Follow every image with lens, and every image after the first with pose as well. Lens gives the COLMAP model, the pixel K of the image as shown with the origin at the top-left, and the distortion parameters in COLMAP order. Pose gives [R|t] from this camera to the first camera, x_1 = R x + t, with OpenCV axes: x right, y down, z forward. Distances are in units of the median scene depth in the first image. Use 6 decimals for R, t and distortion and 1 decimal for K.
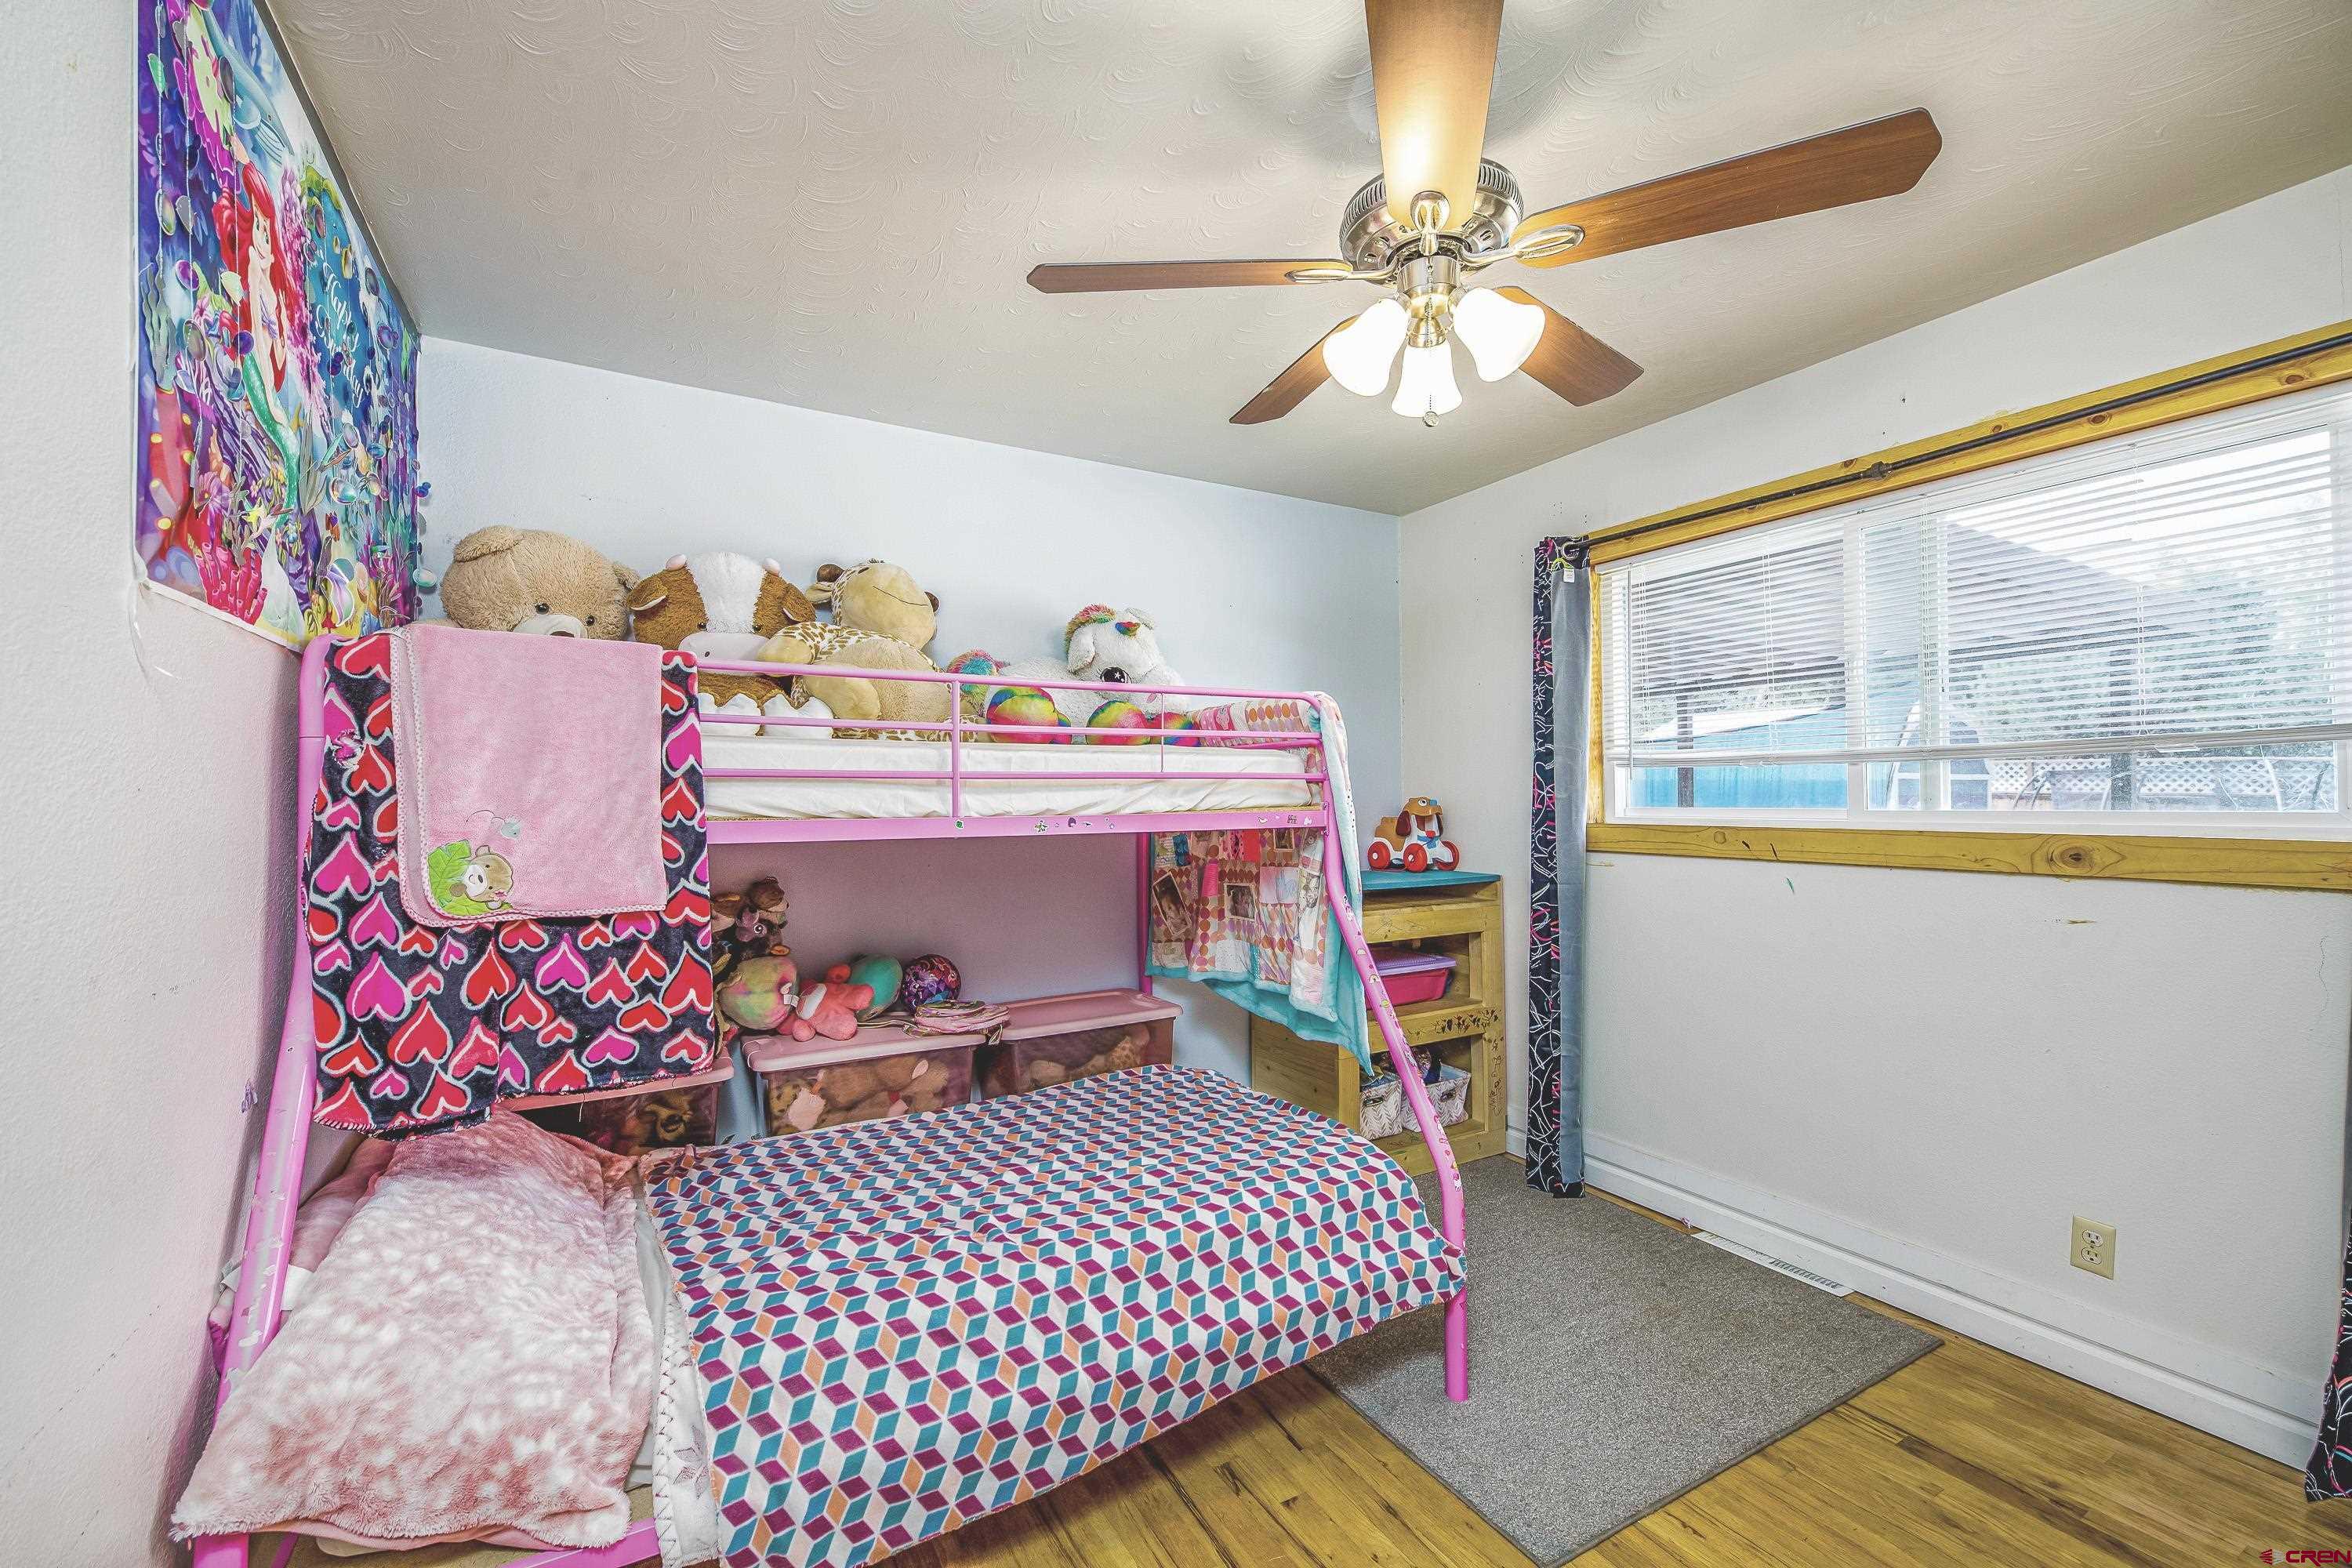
lens RADIAL K [[934.8, 0, 1176.0], [0, 934.8, 784.0], [0, 0, 1]] dist [0.006769, -0.005448]
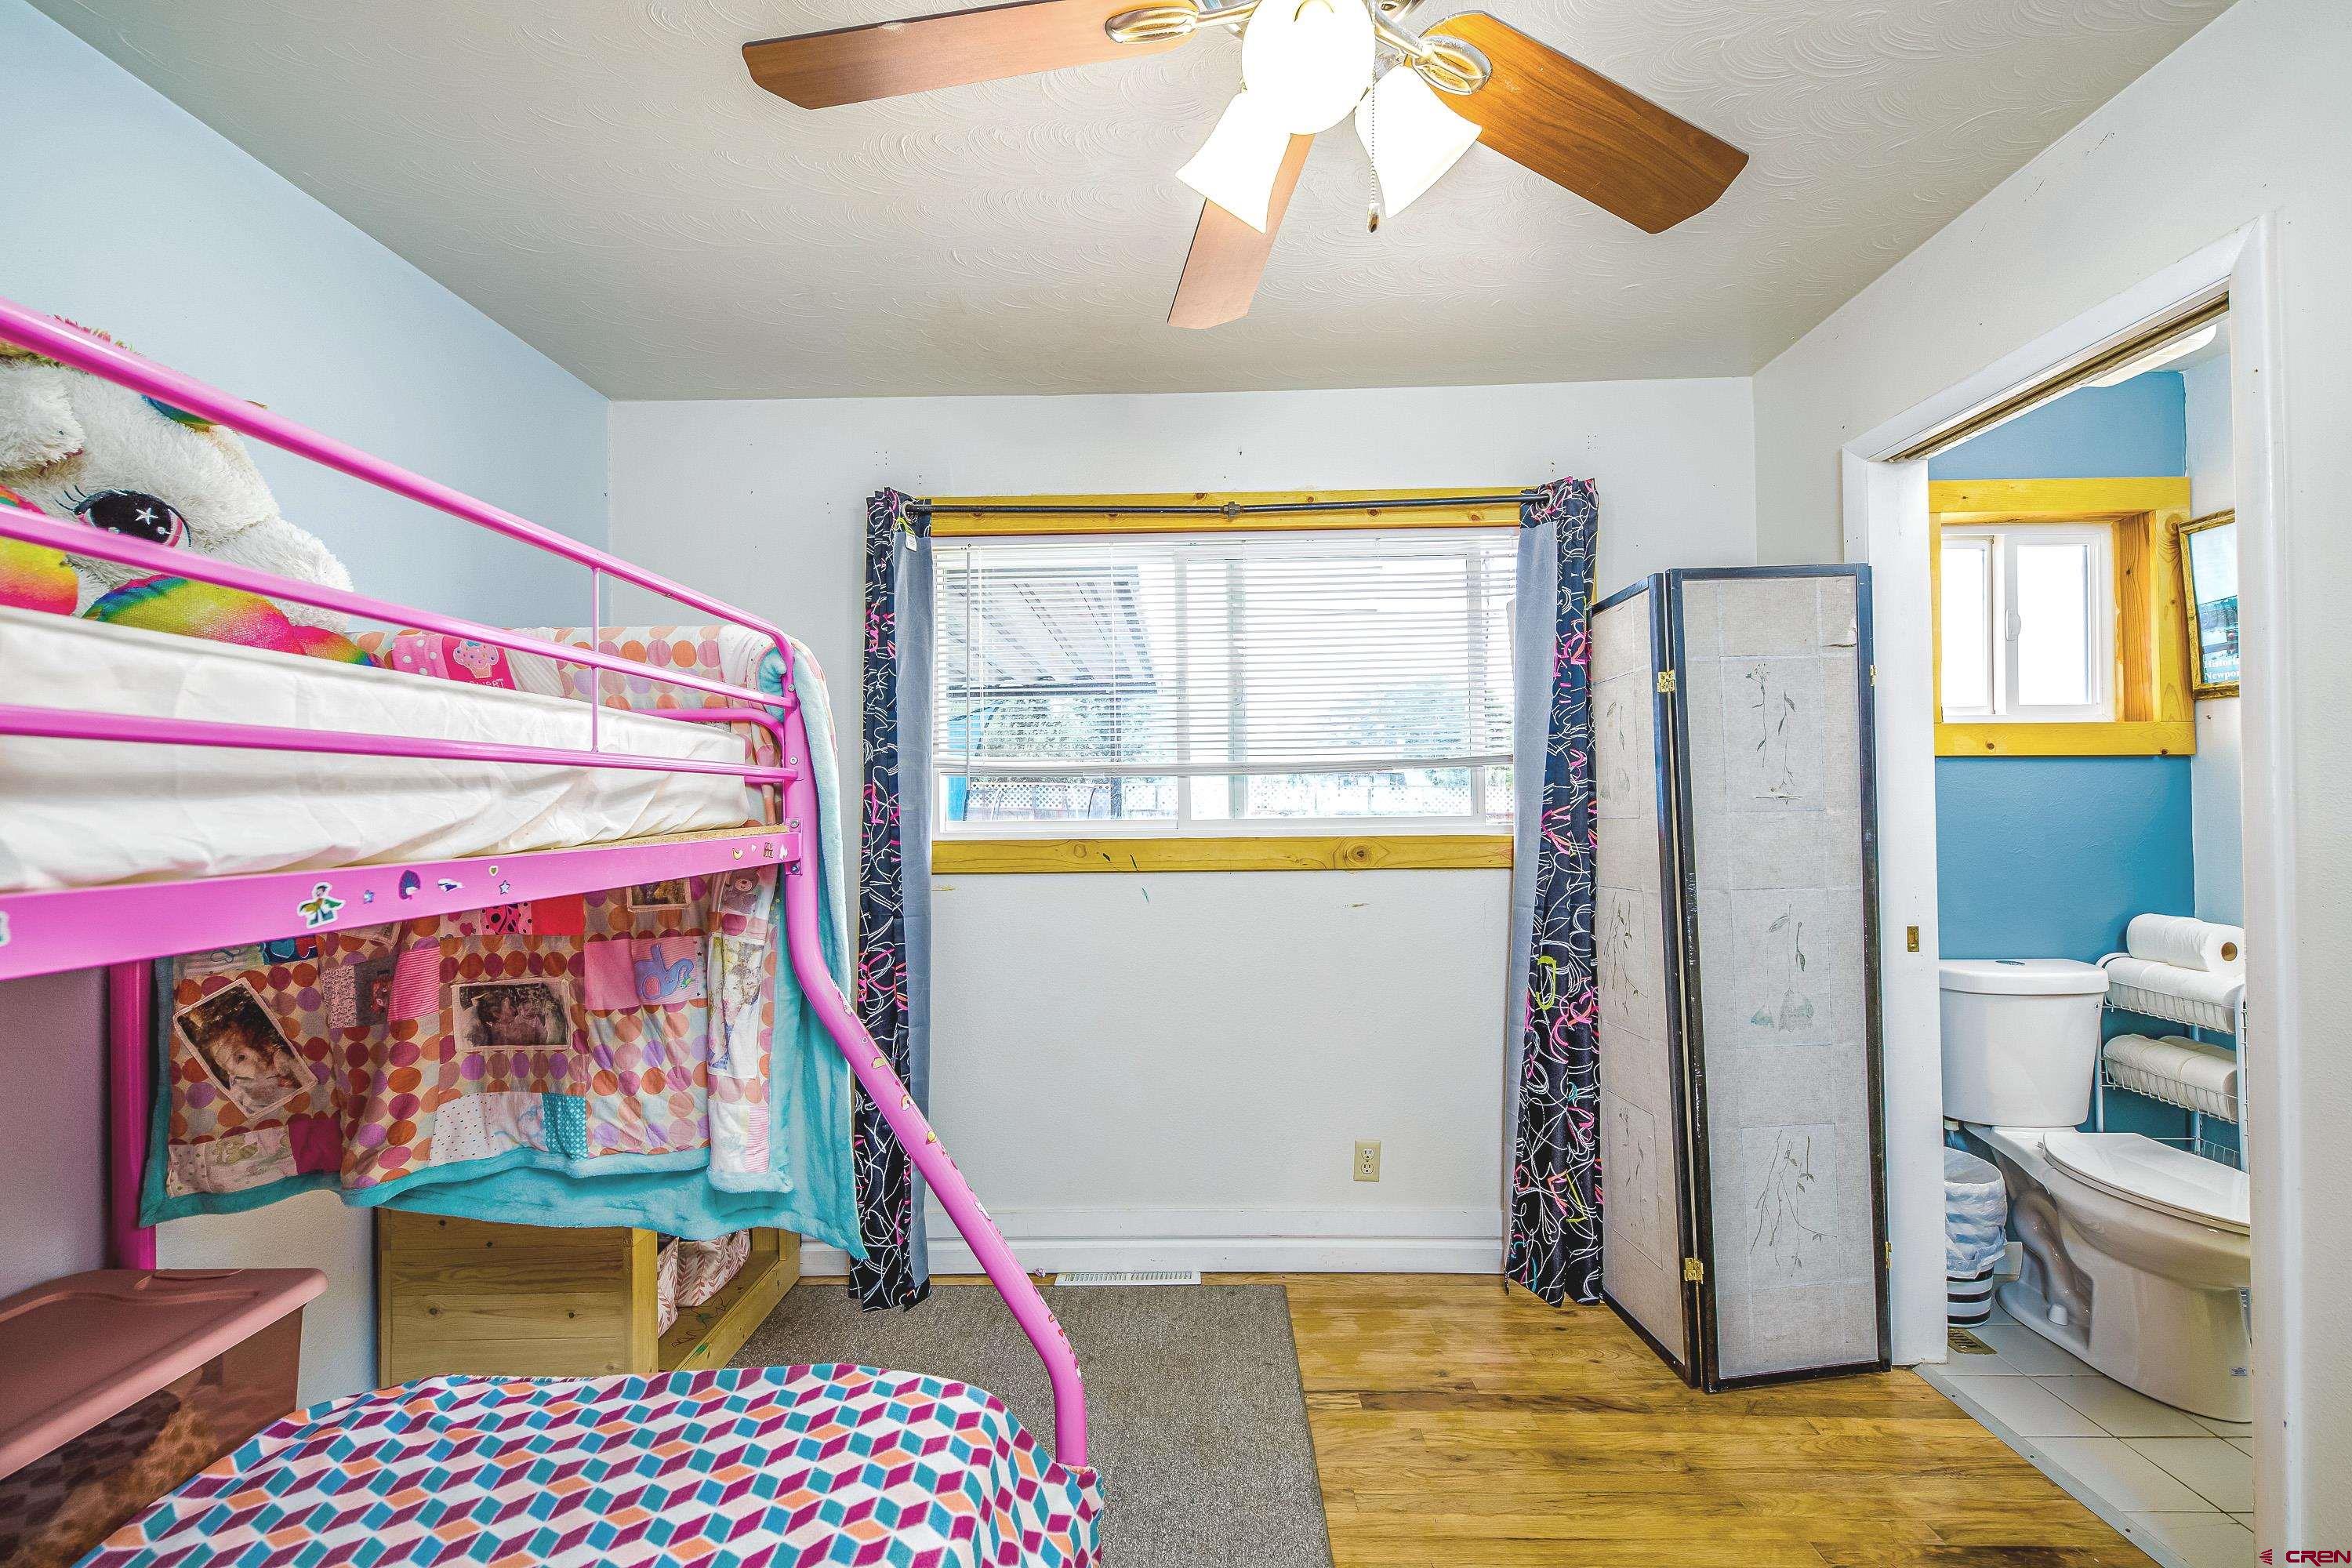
lens RADIAL K [[934.8, 0, 1176.0], [0, 934.8, 784.0], [0, 0, 1]] dist [0.006769, -0.005448]
pose [[0.512197, 0.018850, 0.858661, -0.192492], [-0.003568, 0.999797, -0.019820, 0.008043], [-0.858861, 0.007088, 0.512160, 0.436419]]
